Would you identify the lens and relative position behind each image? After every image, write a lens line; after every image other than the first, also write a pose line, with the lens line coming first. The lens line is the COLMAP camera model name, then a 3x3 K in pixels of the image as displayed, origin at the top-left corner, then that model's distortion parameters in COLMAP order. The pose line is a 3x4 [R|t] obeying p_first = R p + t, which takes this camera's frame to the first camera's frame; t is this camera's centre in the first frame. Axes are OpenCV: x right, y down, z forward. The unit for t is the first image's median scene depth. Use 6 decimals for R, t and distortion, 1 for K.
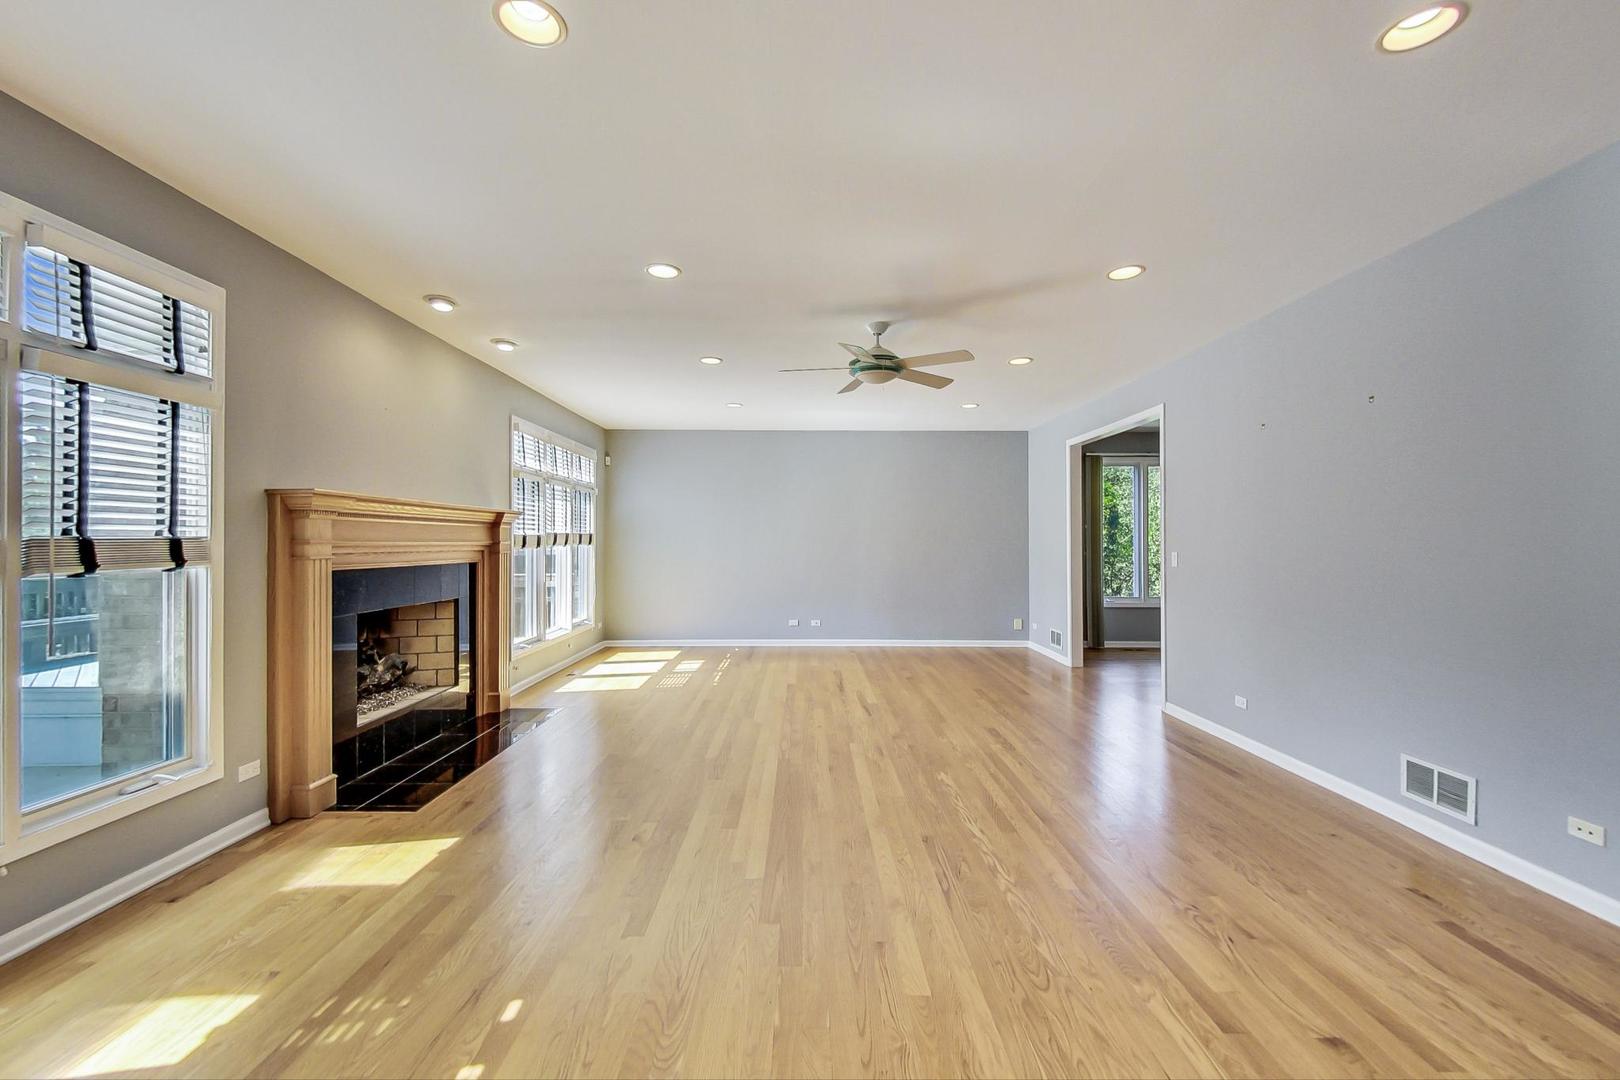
lens RADIAL K [[631.0, 0, 815.1], [0, 631.0, 540.4], [0, 0, 1]] dist [0.002933, 0.000167]
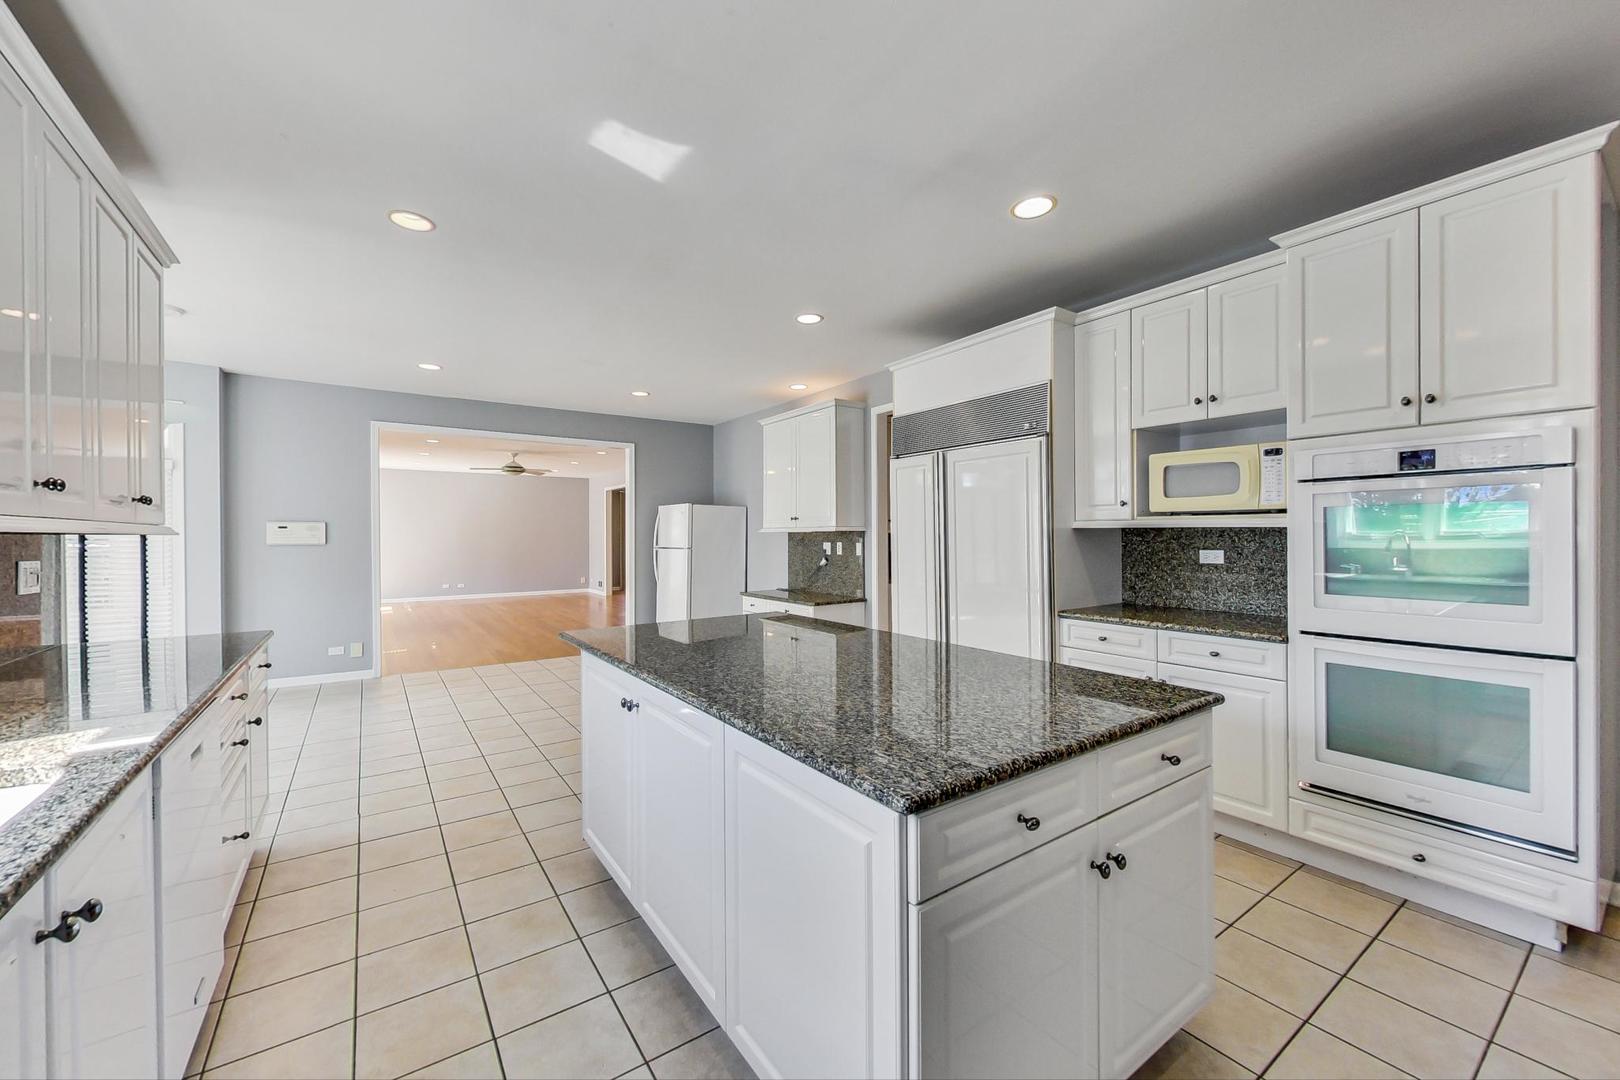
lens RADIAL K [[631.0, 0, 810.8], [0, 631.0, 535.9], [0, 0, 1]] dist [0.002933, 0.000167]
pose [[0.824367, -0.003328, 0.566046, -0.193021], [0.001173, 0.999991, 0.004170, -0.008519], [-0.566055, -0.002773, 0.824363, -0.972338]]
